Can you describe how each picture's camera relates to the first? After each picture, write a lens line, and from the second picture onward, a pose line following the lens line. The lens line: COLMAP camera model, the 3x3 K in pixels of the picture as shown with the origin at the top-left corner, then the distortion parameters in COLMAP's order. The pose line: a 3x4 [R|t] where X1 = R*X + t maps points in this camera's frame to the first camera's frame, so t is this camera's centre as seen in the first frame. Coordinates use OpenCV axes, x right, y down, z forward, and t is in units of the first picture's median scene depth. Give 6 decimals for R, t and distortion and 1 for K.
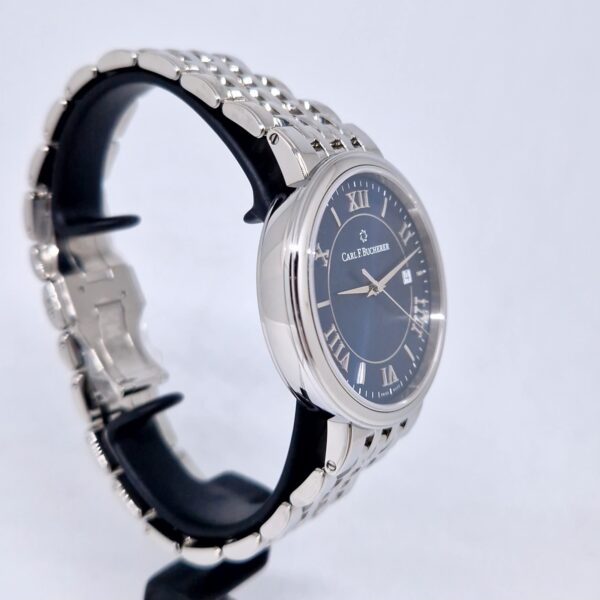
lens RADIAL K [[919.9, 0, 300.0], [0, 919.9, 300.0], [0, 0, 1]] dist [-0.008322, -0.056910]
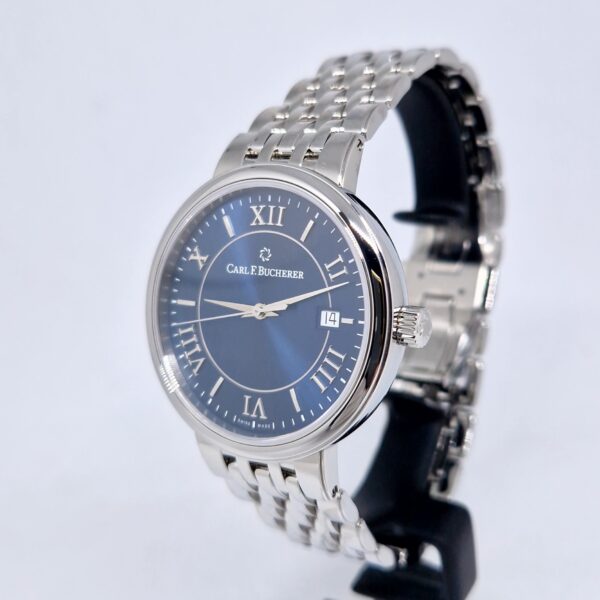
lens RADIAL K [[860.6, 0, 300.0], [0, 860.6, 300.0], [0, 0, 1]] dist [-0.009741, -0.012652]
pose [[0.081173, 0.228030, -0.970265, 0.928210], [-0.181440, 0.960592, 0.210577, -0.215077], [0.980046, 0.158952, 0.119348, 0.936625]]
